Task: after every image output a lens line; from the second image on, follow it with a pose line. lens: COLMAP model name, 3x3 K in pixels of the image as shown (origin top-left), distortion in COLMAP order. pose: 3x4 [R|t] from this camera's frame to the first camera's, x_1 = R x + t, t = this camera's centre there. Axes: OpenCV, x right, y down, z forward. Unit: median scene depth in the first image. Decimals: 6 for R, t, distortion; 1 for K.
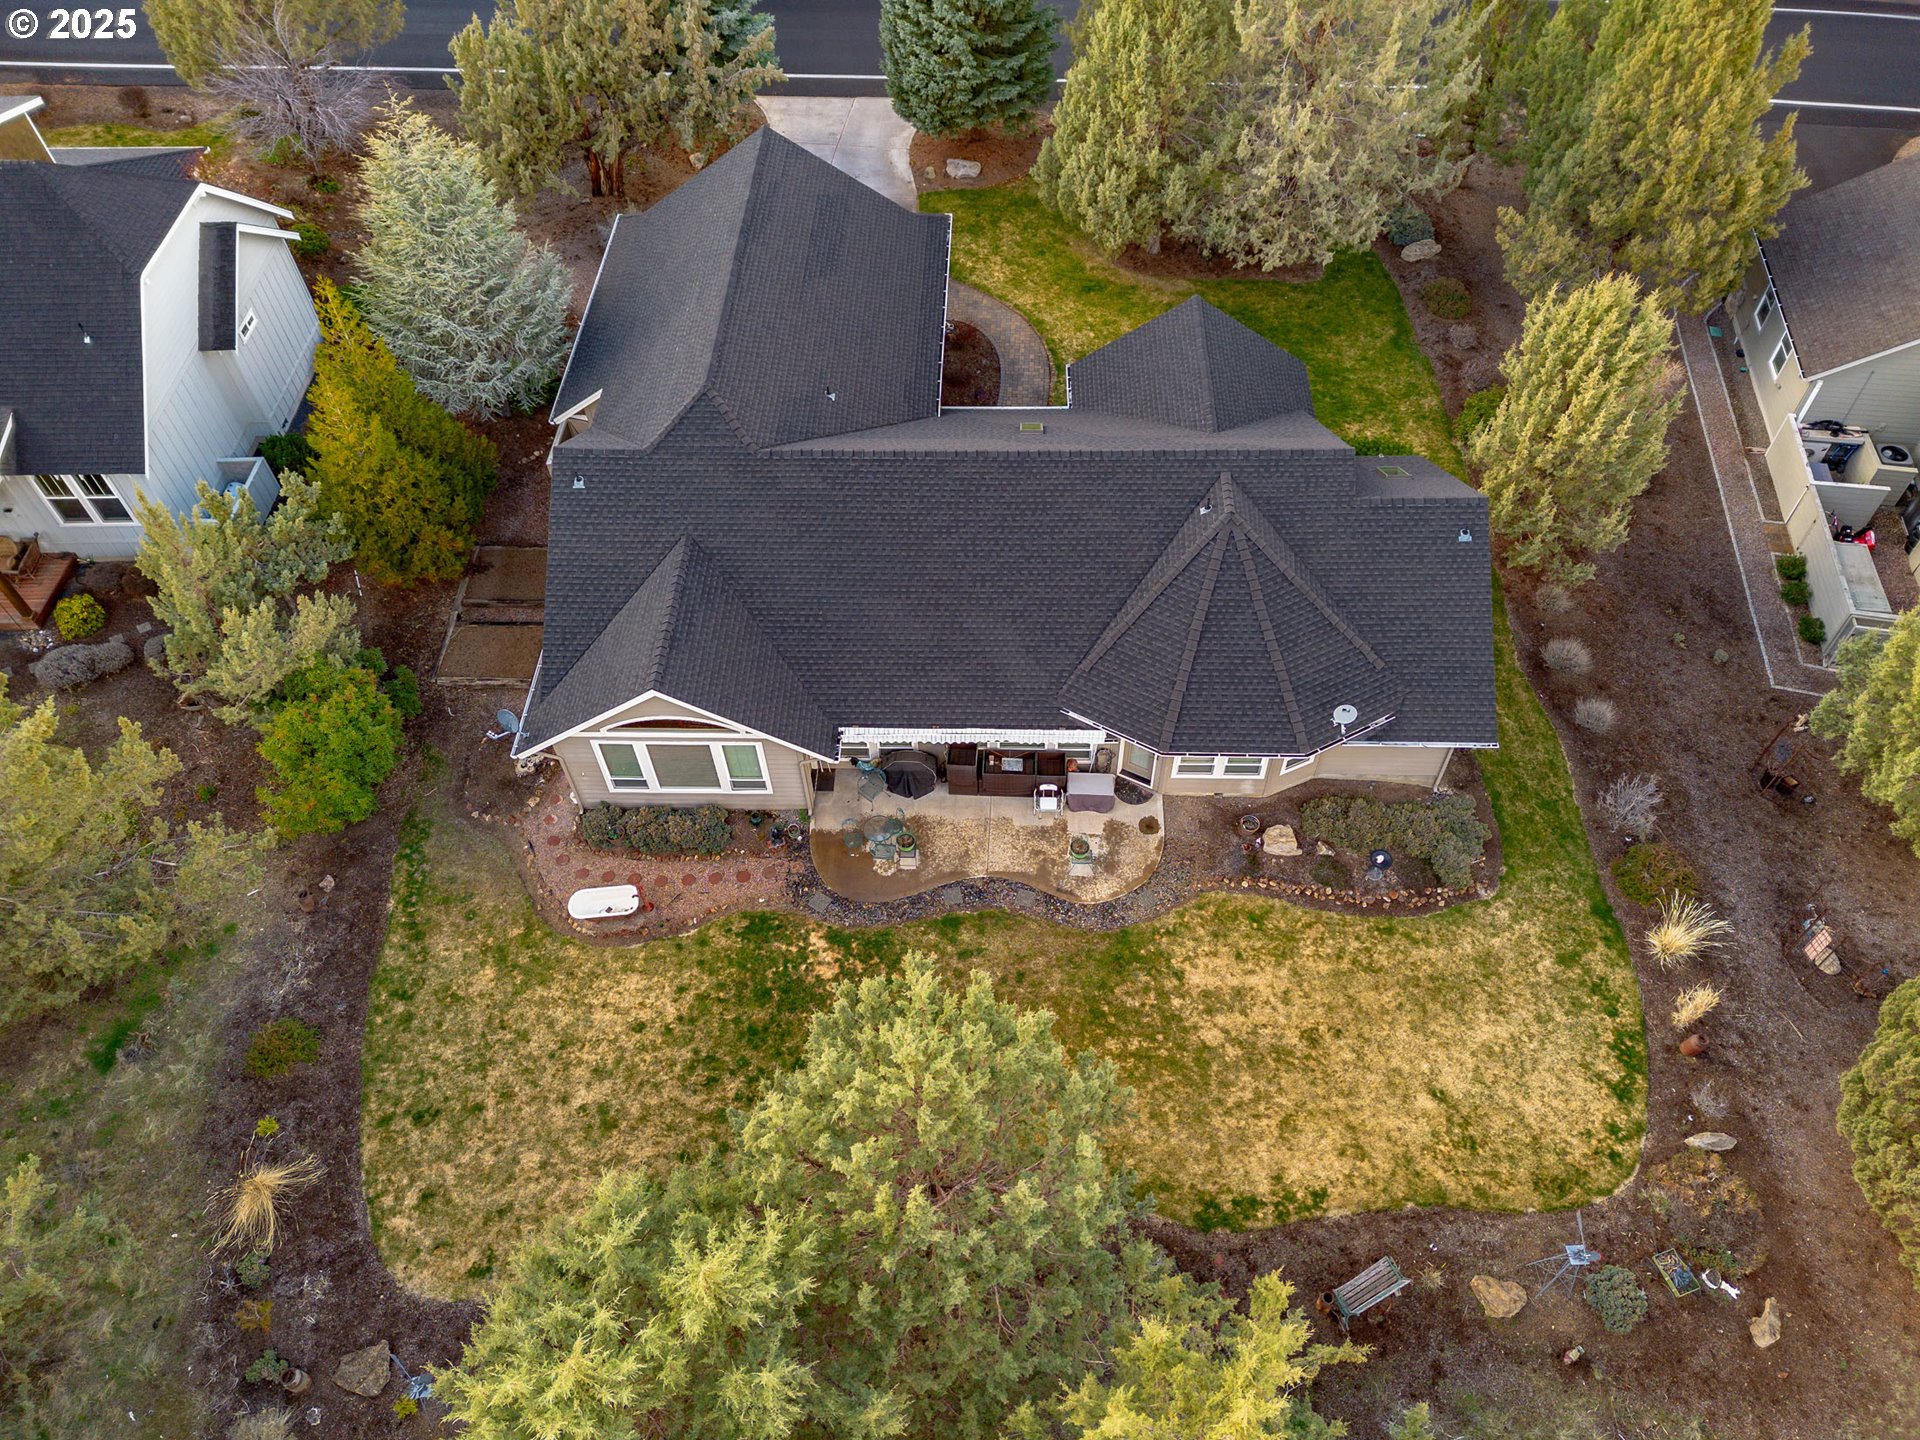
lens RADIAL K [[1316.7, 0, 953.0], [0, 1316.7, 732.7], [0, 0, 1]] dist [0.057386, -0.041242]
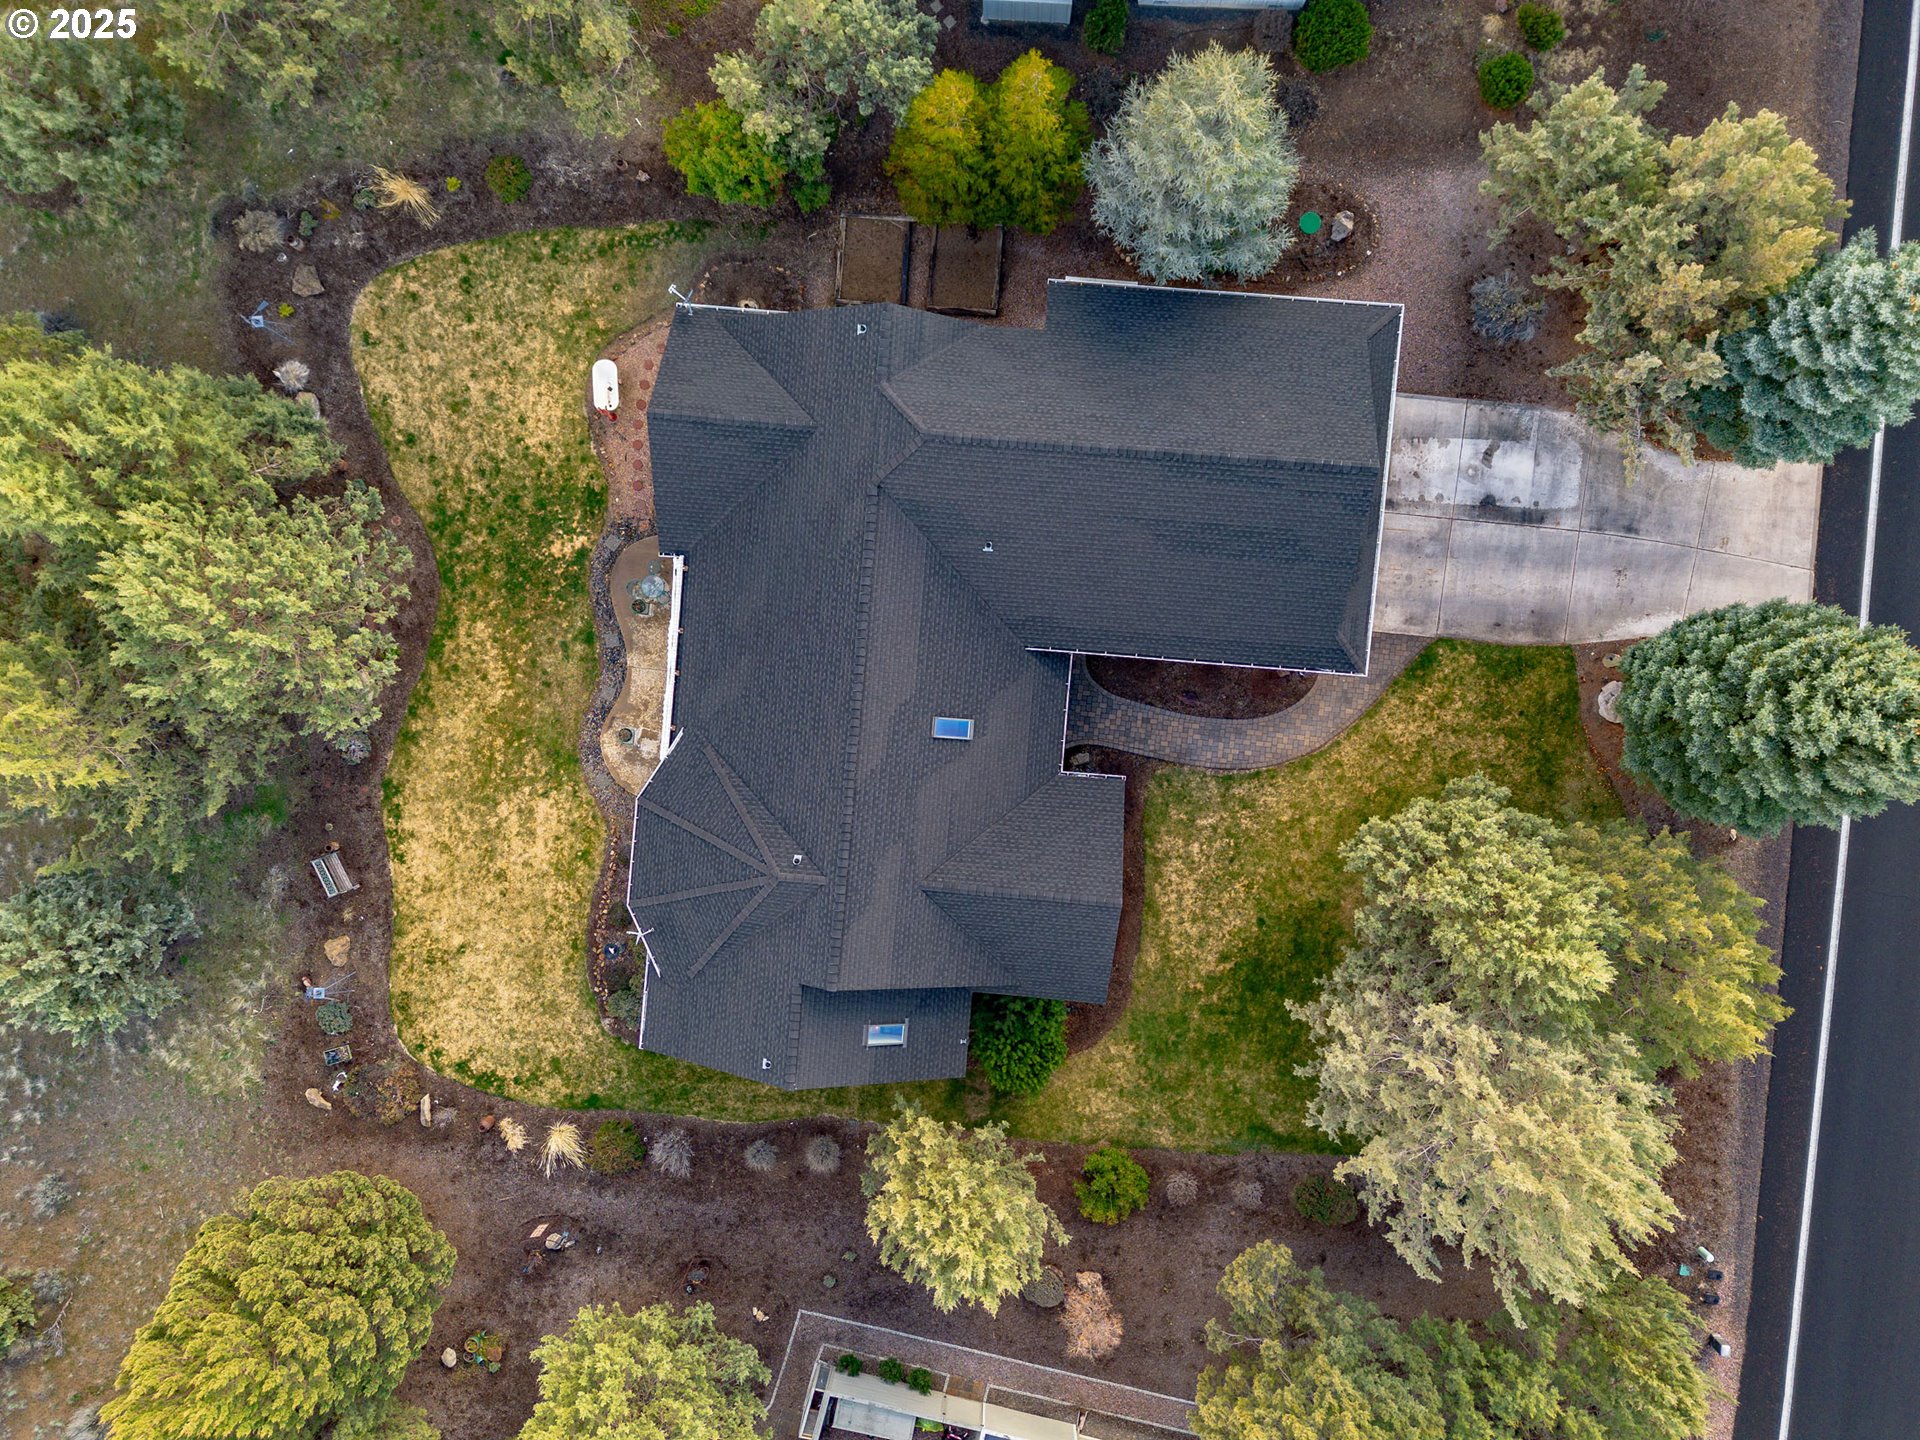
lens RADIAL K [[1316.7, 0, 964.0], [0, 1316.7, 710.7], [0, 0, 1]] dist [0.057386, -0.041242]
pose [[-0.048211, 0.997894, 0.043391, -0.004749], [-0.773635, -0.064784, 0.630310, -1.096827], [0.631794, -0.003181, 0.775130, 0.172713]]
